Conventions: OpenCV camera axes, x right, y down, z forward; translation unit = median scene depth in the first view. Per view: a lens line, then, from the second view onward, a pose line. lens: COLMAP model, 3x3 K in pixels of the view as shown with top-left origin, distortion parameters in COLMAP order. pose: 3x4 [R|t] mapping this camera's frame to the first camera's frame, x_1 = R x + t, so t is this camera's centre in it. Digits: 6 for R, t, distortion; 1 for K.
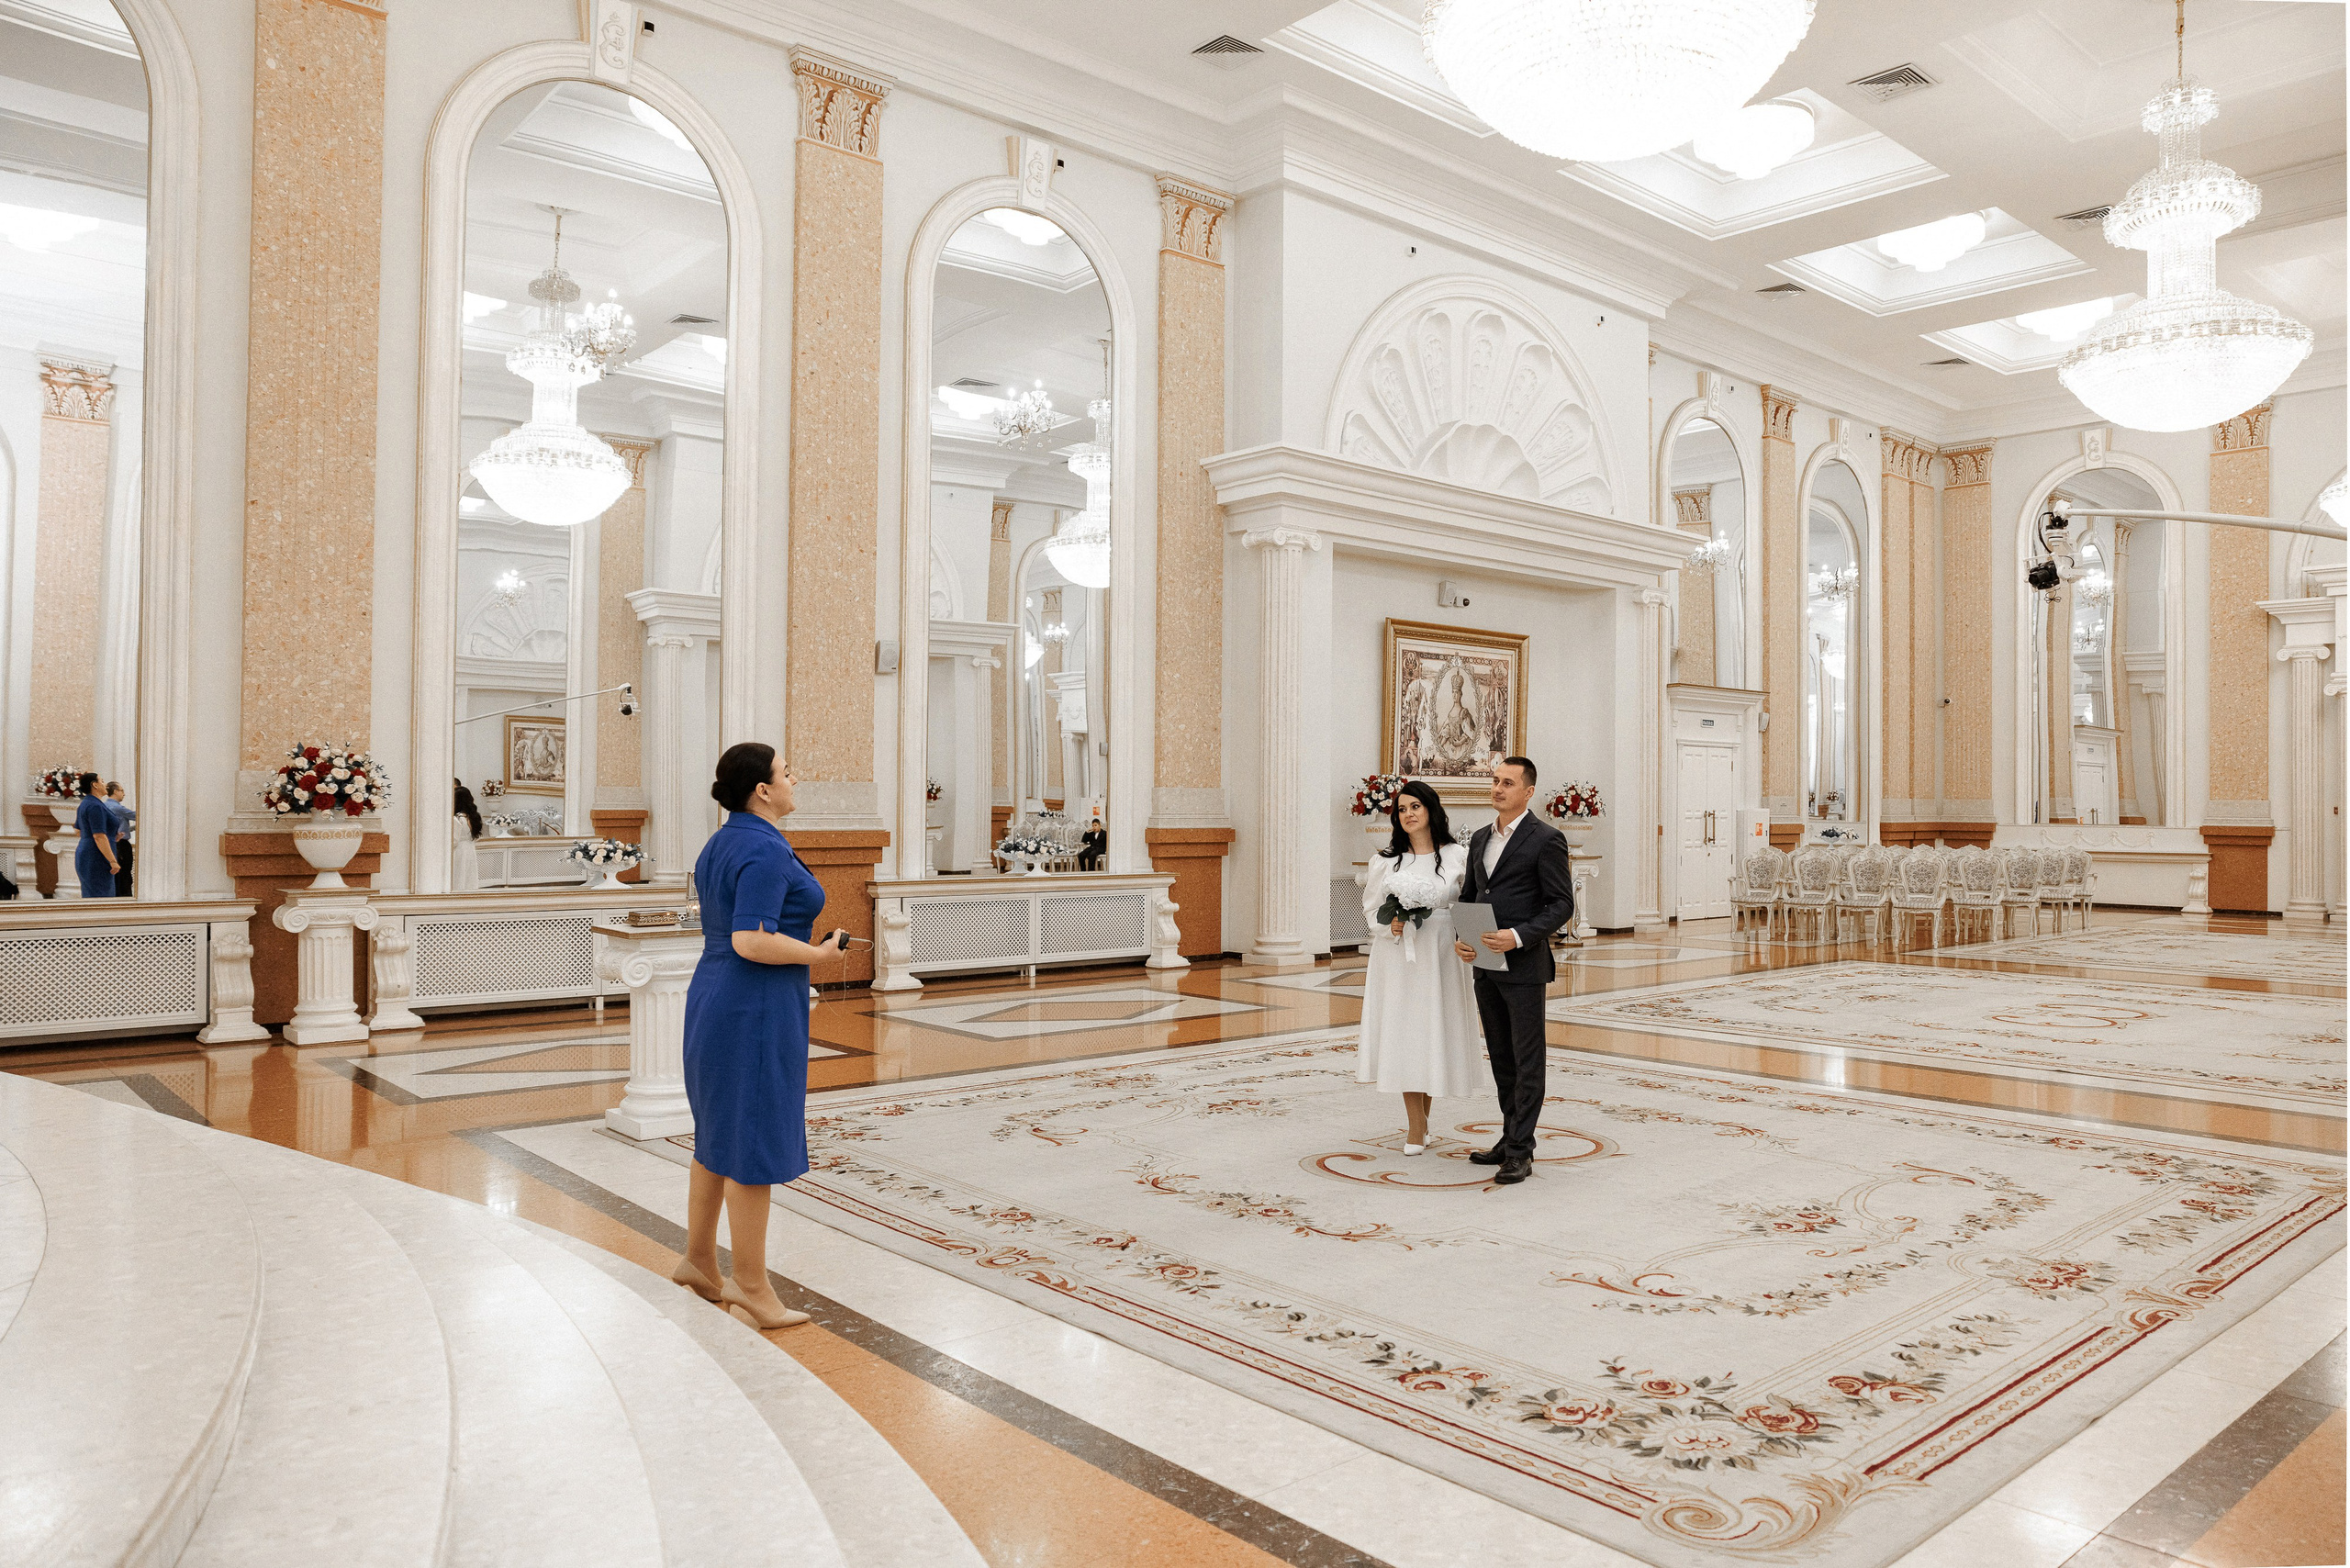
lens RADIAL K [[1607.9, 0, 1244.1], [0, 1607.9, 786.3], [0, 0, 1]] dist [-0.064848, 0.076221]
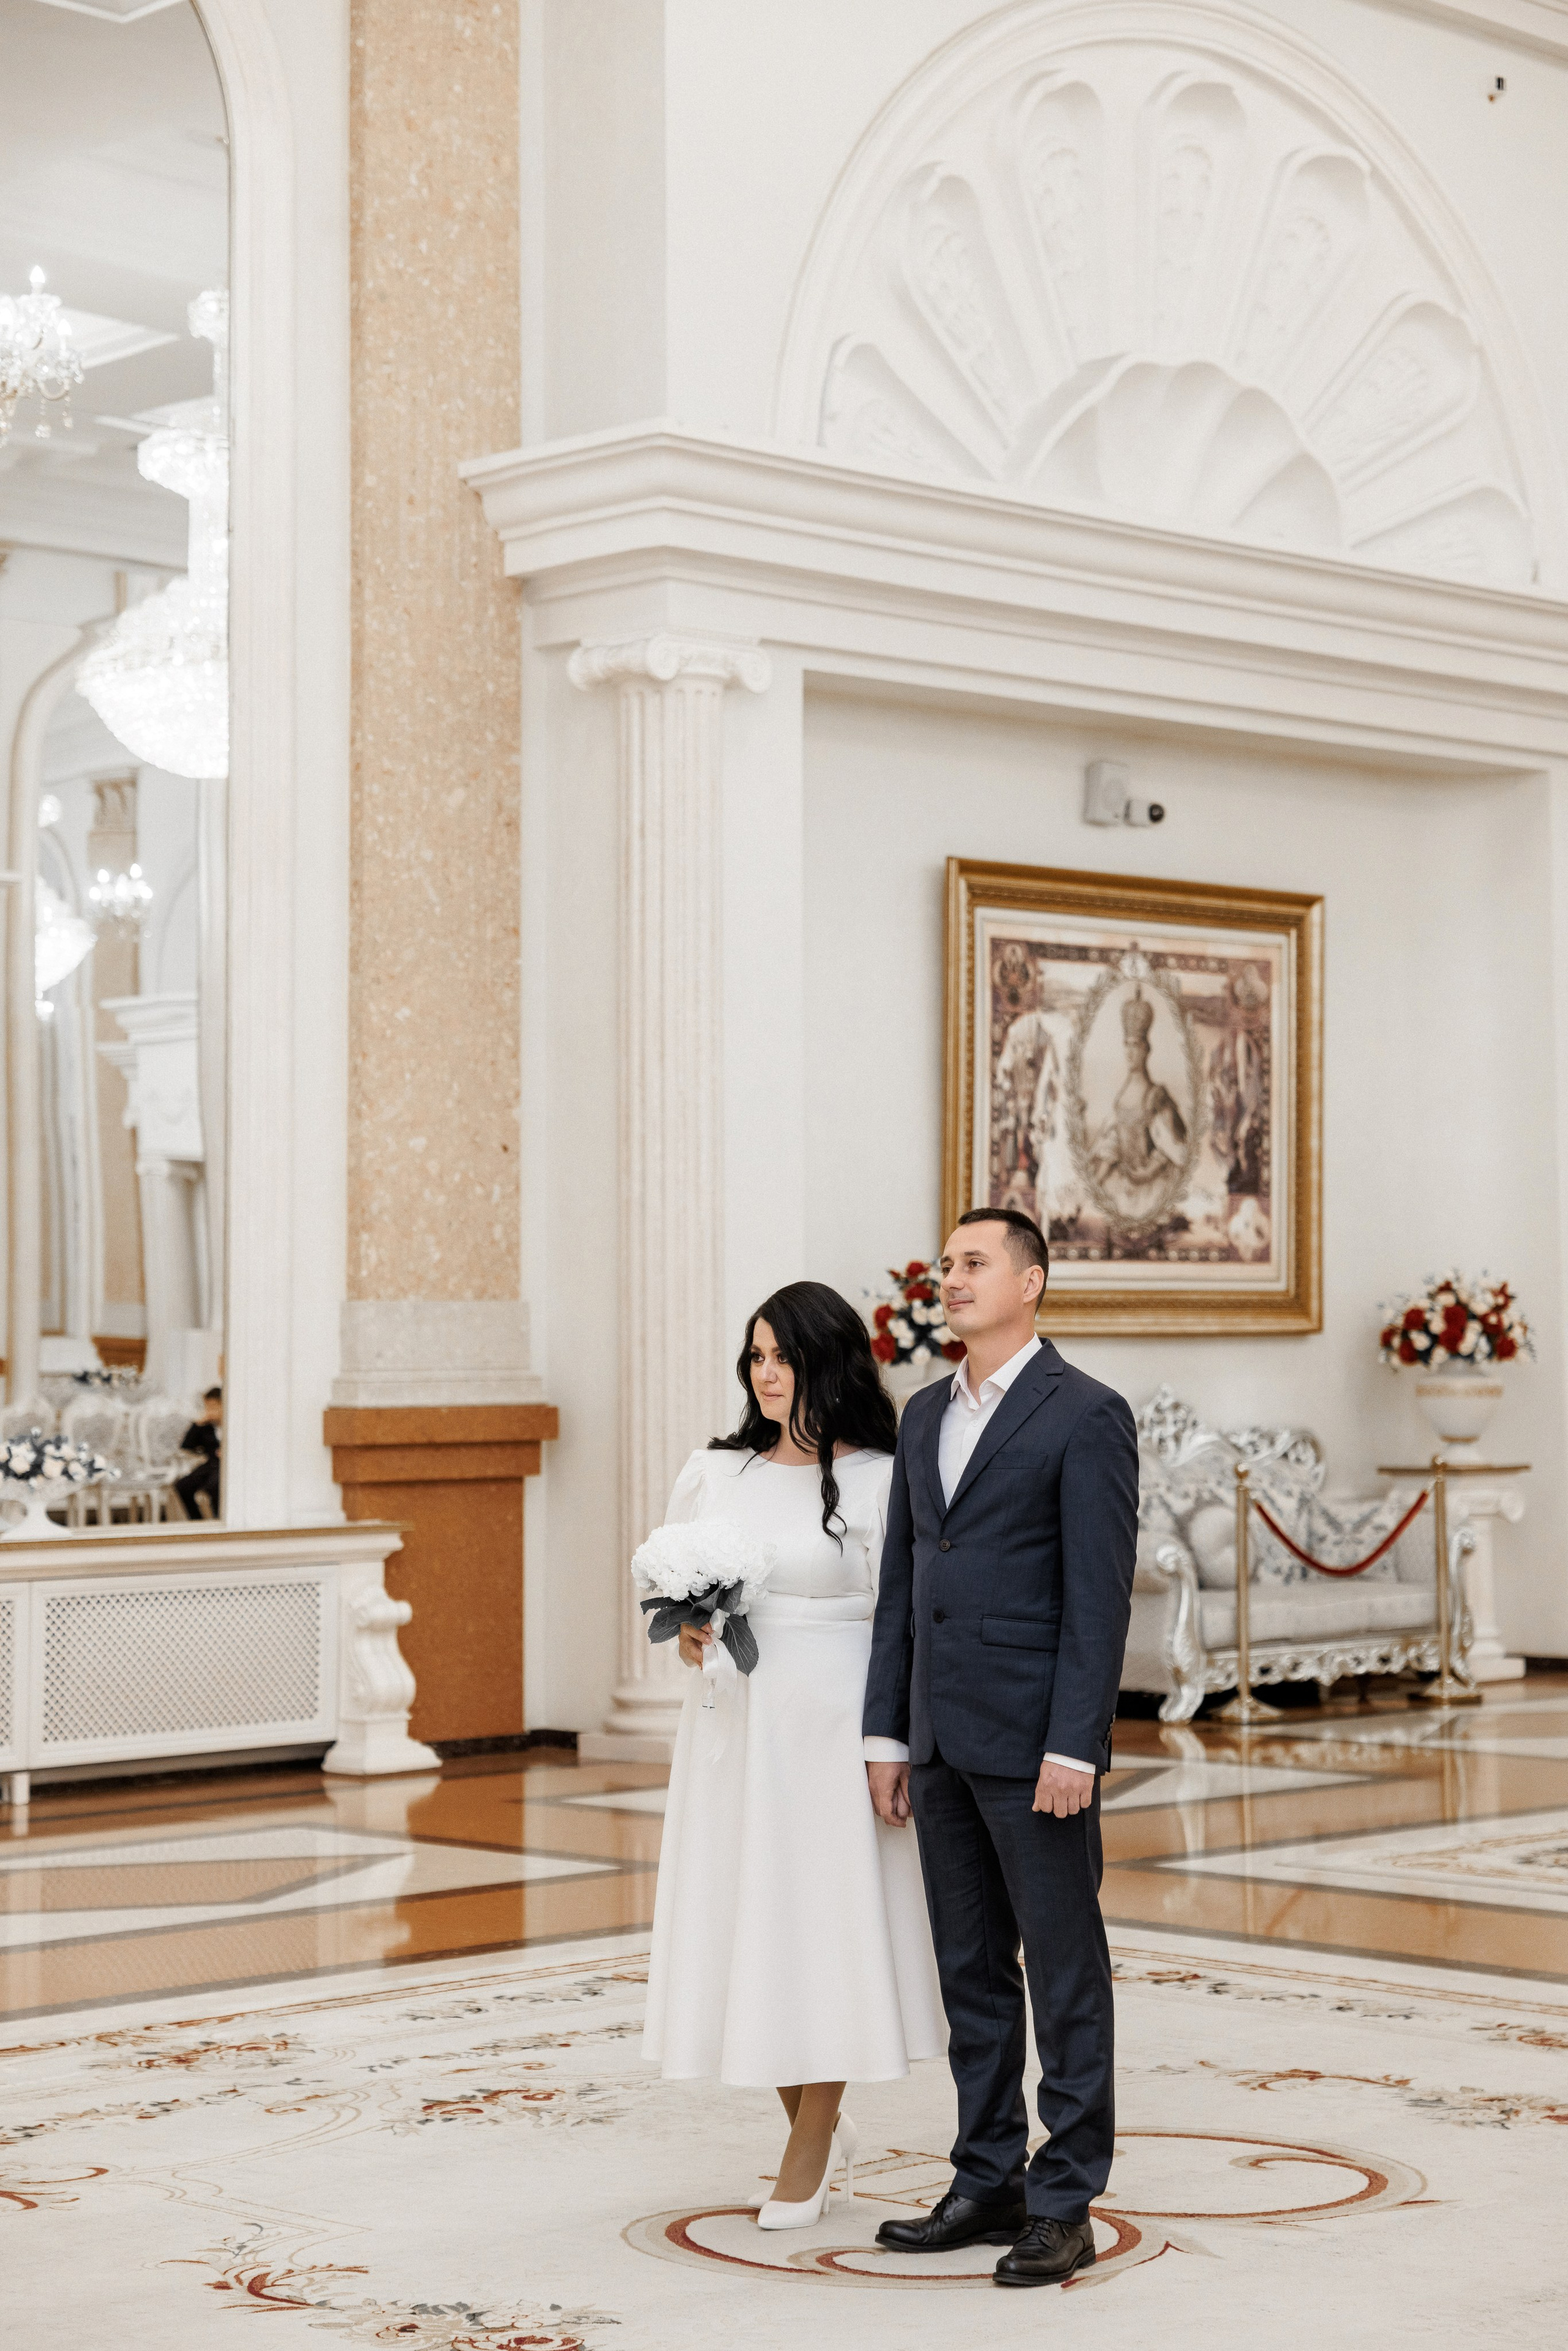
lens RADIAL K [[4318.5, 0, 793.4], [0, 4318.5, 933.0], [0, 0, 1]] dist [0.148781, -0.205108]
pose [[0.999383, -0.011487, 0.033204, 0.017794], [0.014191, 0.996498, -0.082407, -0.000150], [-0.032142, 0.082827, 0.996045, -0.051345]]
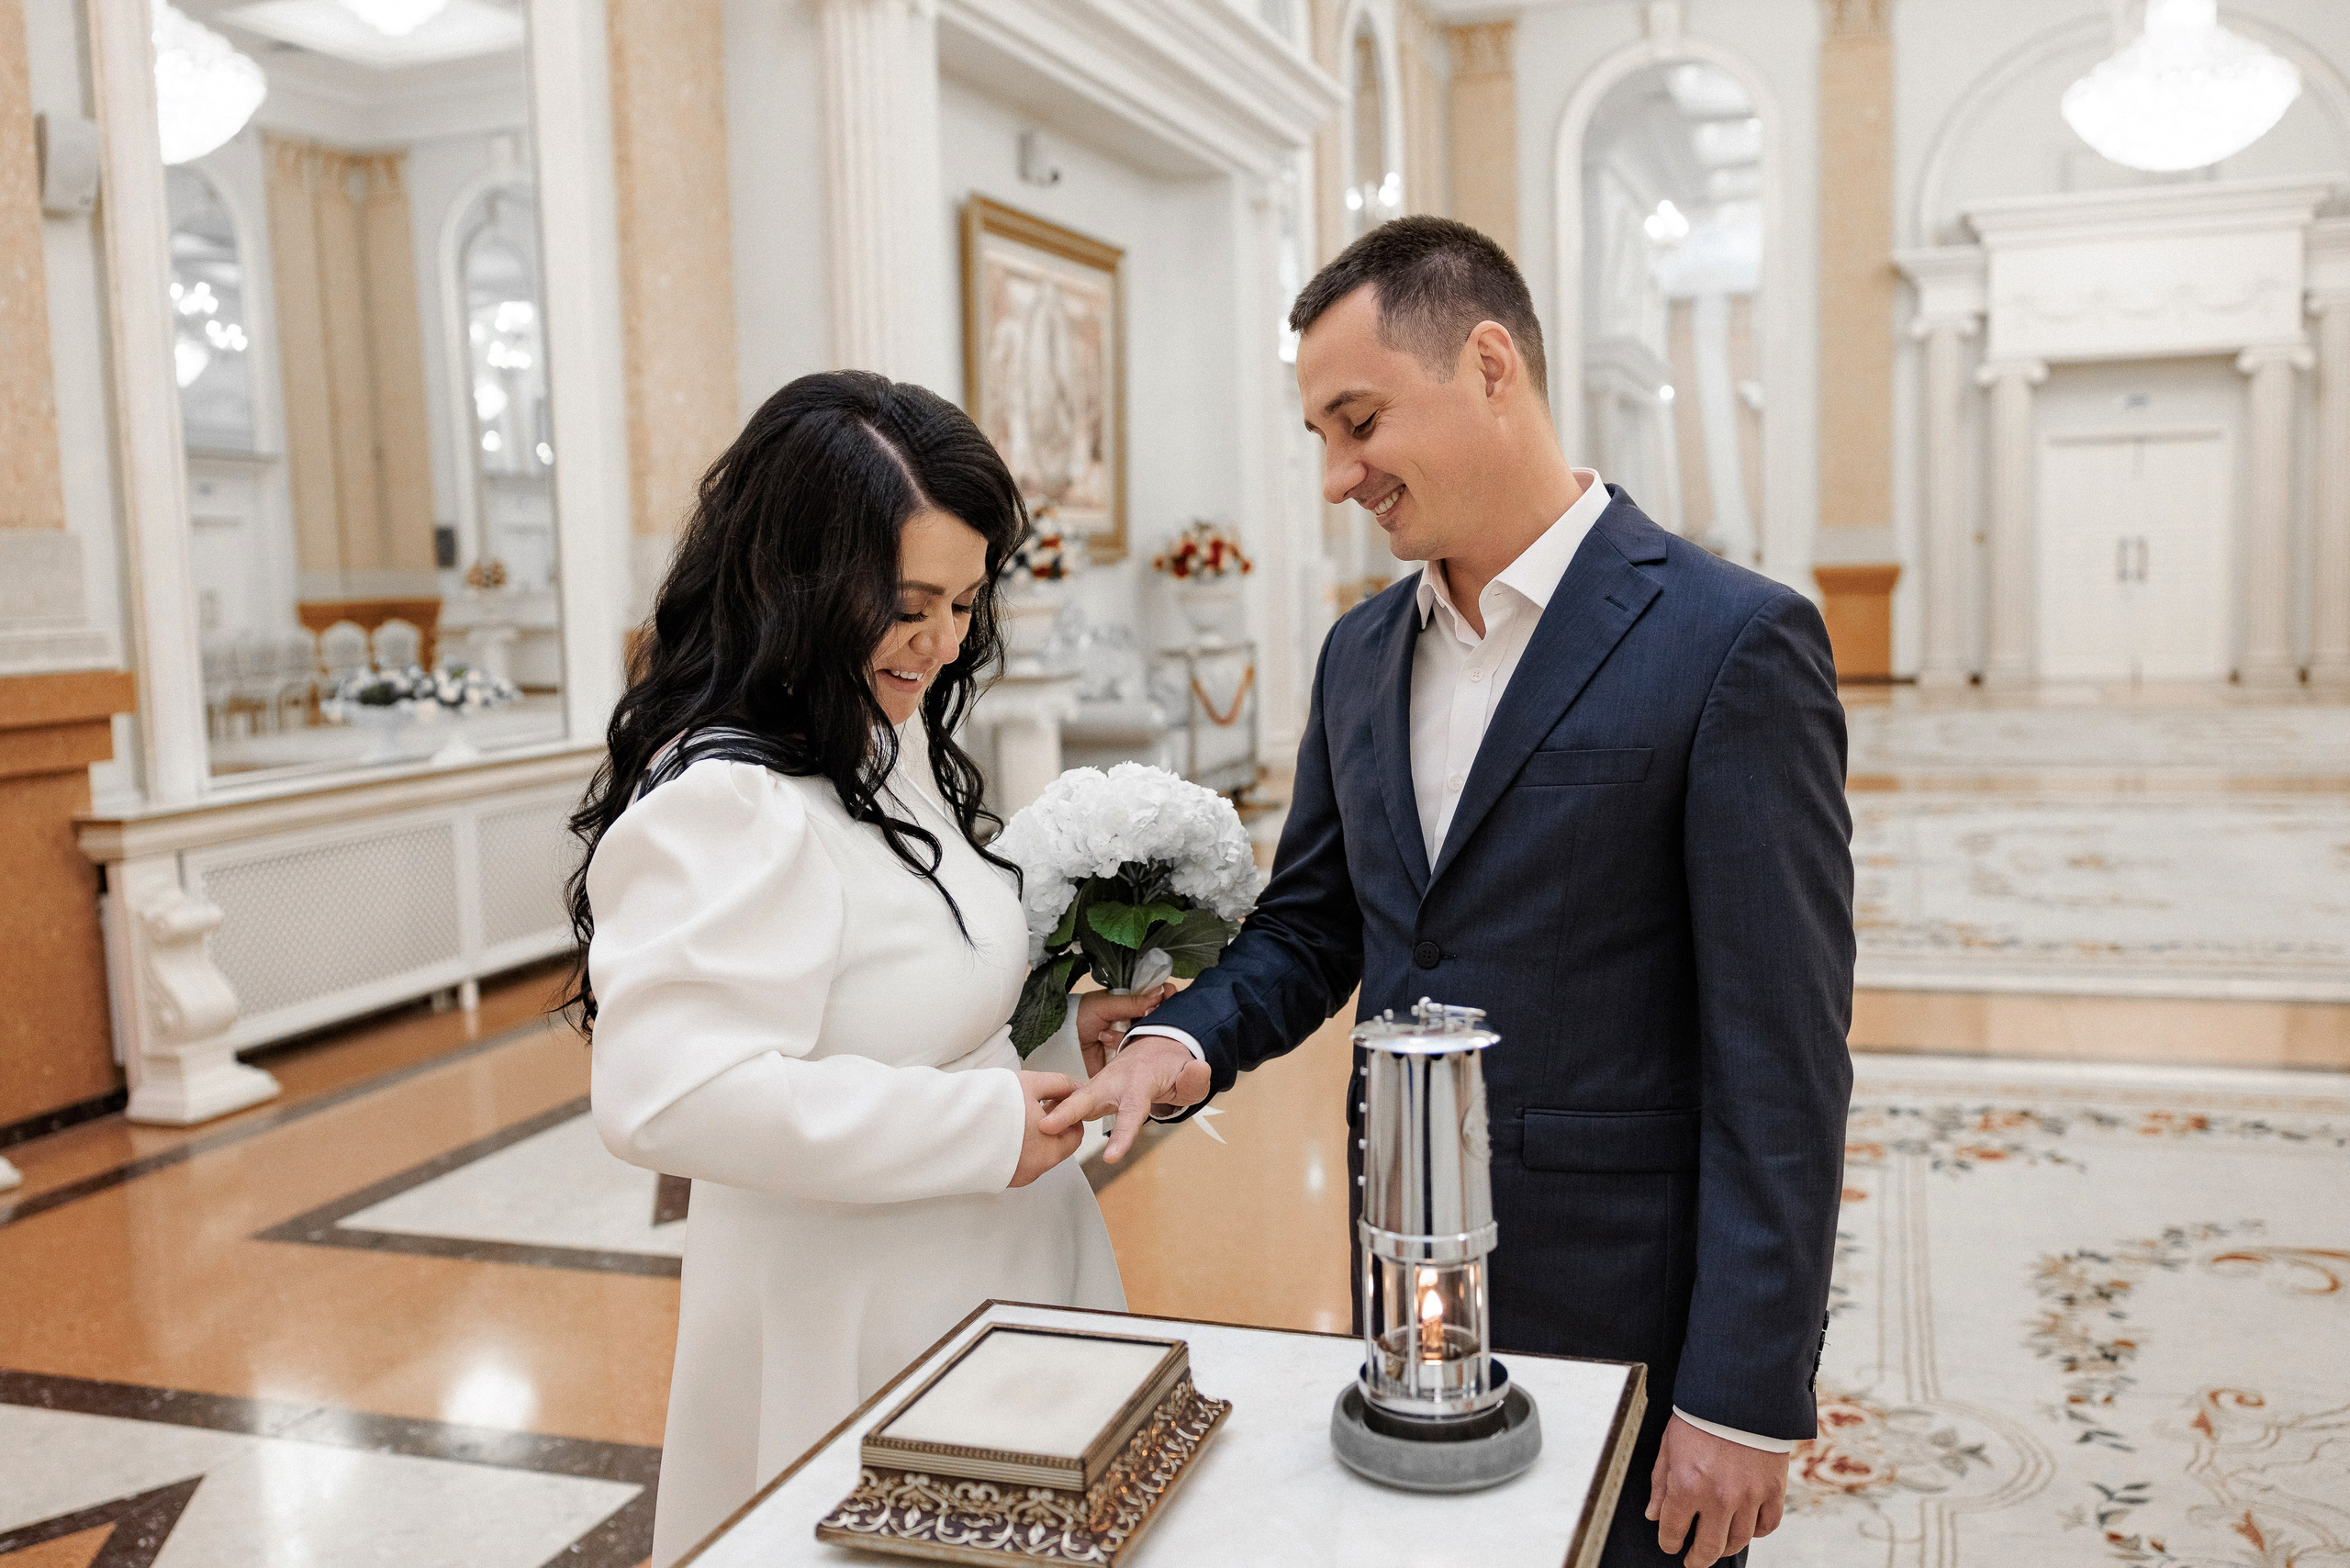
lens RADIAL K [[2226.0, 0, 1288.6], [0, 2226.0, 781.4], [0, 0, 1]] dist [-0.021820, -0.002534]
pose [[0.876514, -0.082128, 0.474319, -0.188064], [0.033410, 0.993342, 0.110256, 0.005988], [-0.480216, -0.080793, 0.873422, 0.369055]]
